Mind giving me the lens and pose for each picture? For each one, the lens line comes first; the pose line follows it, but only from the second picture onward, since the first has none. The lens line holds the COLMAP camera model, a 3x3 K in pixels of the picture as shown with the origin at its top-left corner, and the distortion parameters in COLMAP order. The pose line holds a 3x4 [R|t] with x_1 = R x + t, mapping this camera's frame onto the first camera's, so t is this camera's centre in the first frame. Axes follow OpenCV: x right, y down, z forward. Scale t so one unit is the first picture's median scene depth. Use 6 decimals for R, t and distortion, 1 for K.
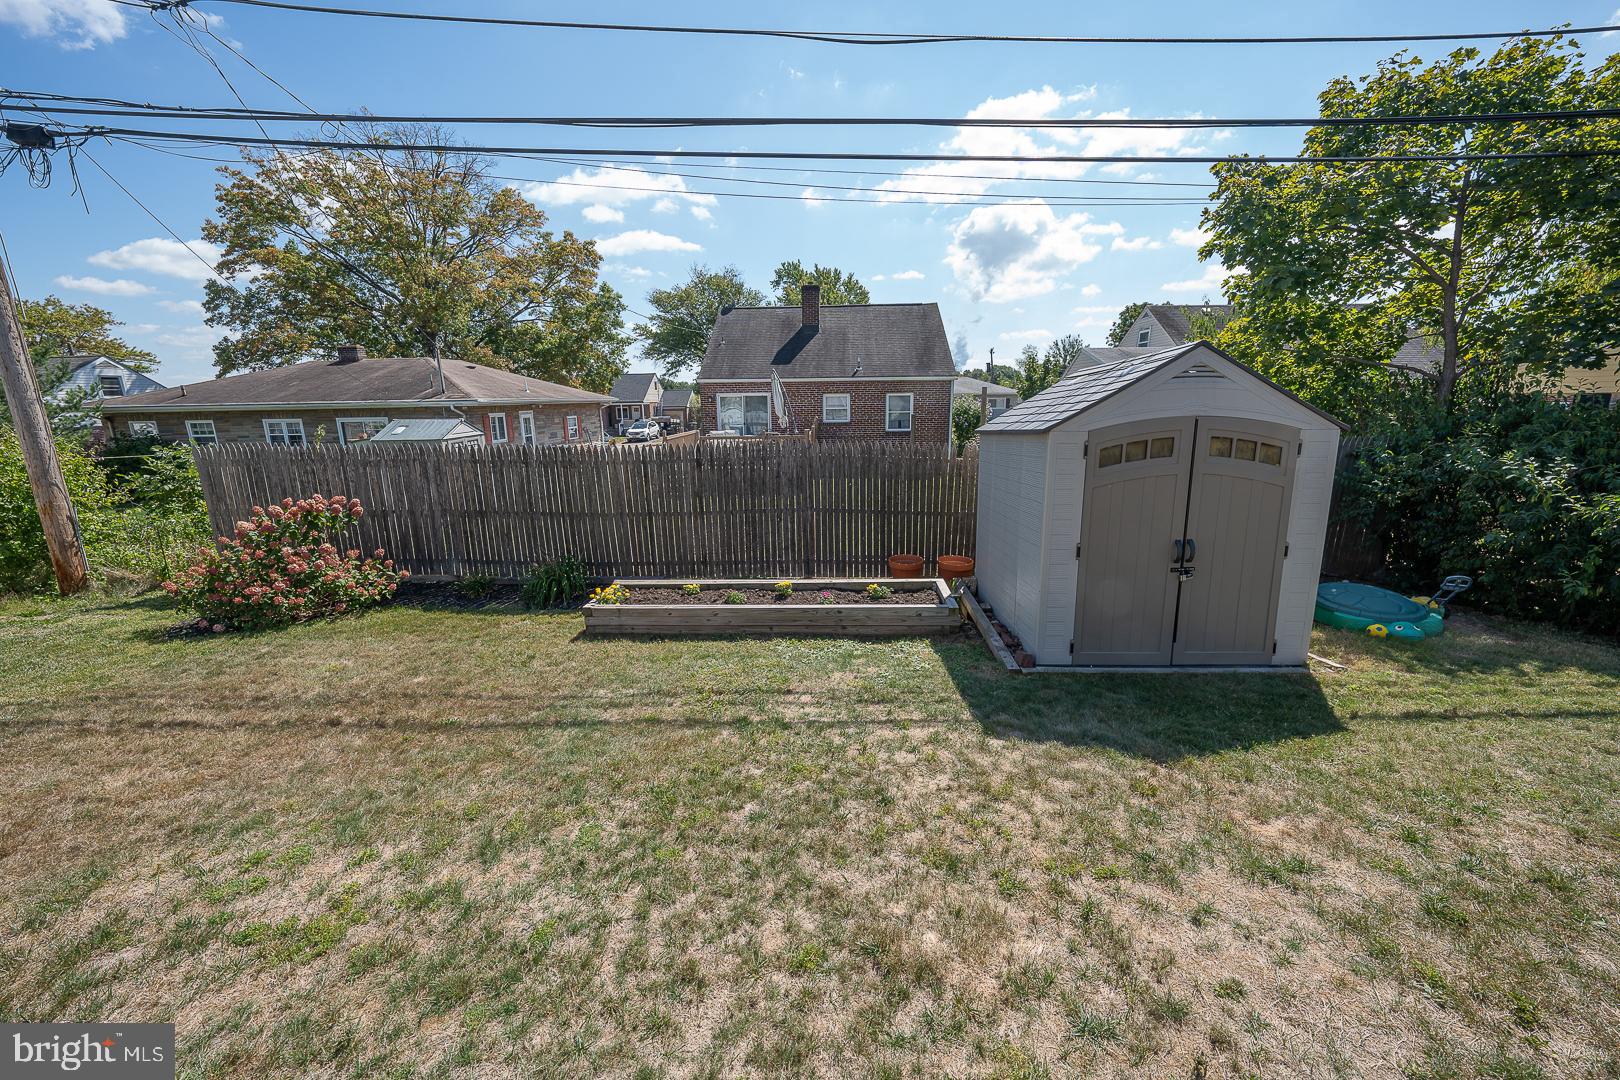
lens RADIAL K [[595.9, 0, 810.0], [0, 595.9, 540.0], [0, 0, 1]] dist [-0.000279, 0.000029]
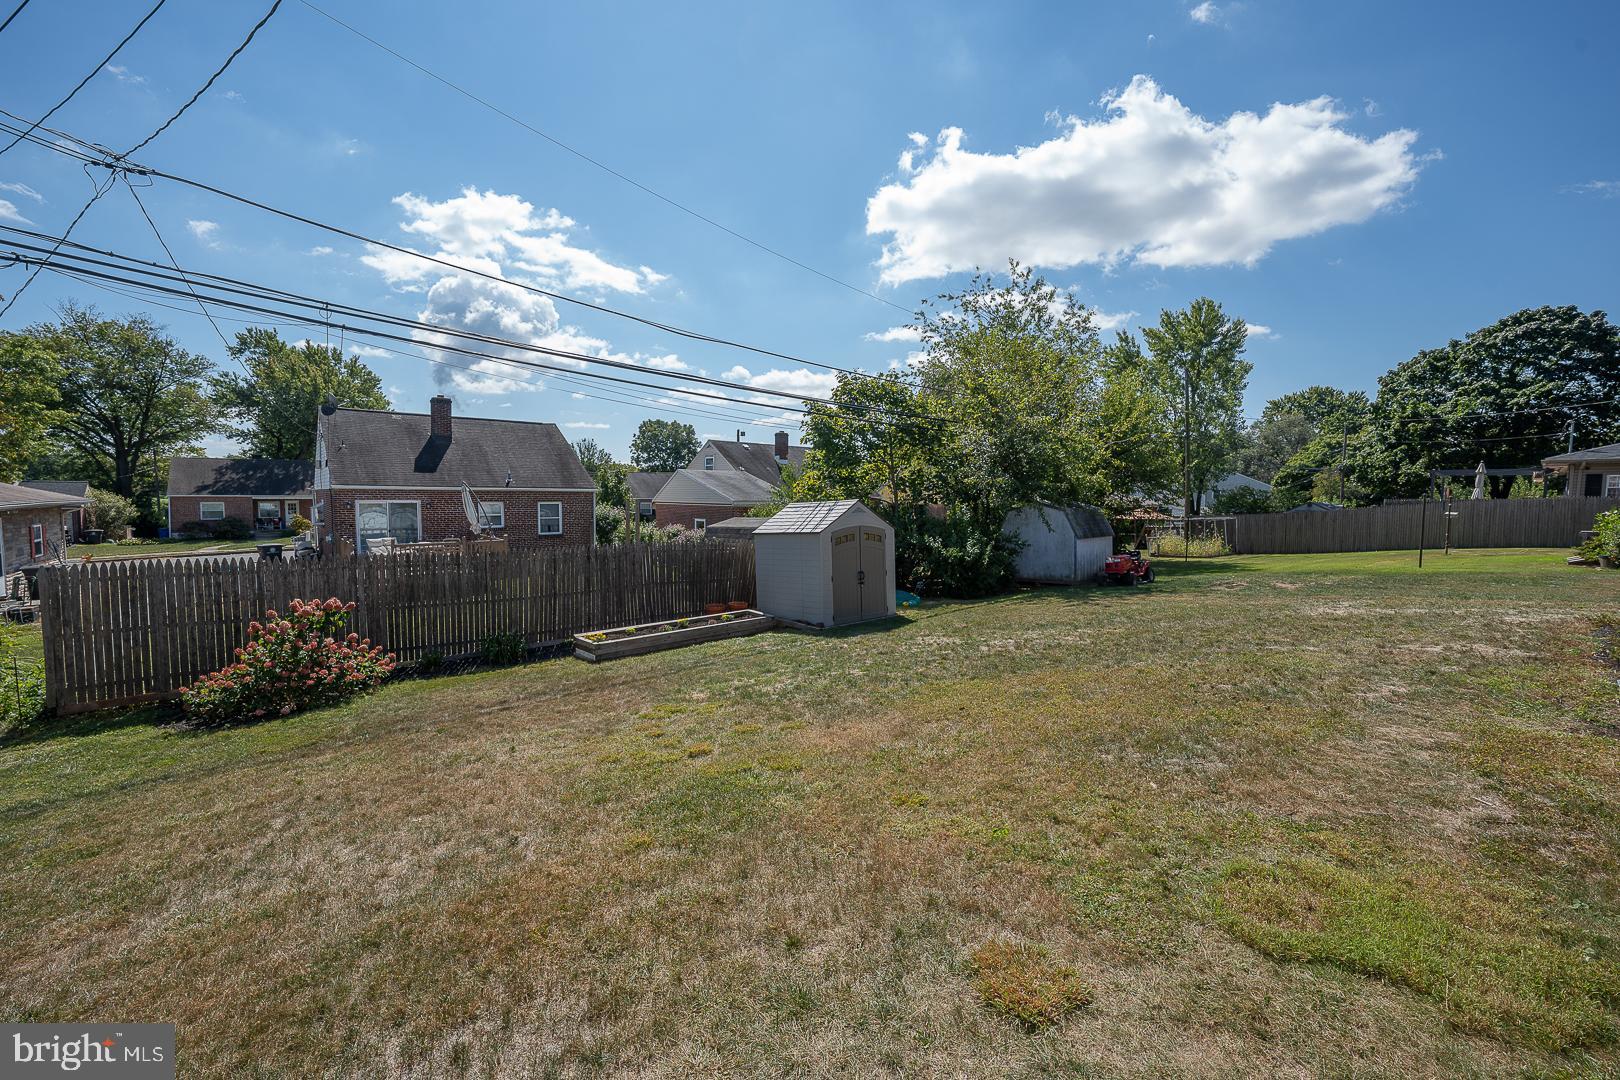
lens RADIAL K [[619.9, 0, 827.9], [0, 619.9, 533.3], [0, 0, 1]] dist [-0.015444, 0.000407]
pose [[0.714702, -0.023372, 0.699039, -0.793946], [0.145965, 0.982419, -0.116389, 0.075691], [-0.684029, 0.185218, 0.705548, -0.499394]]
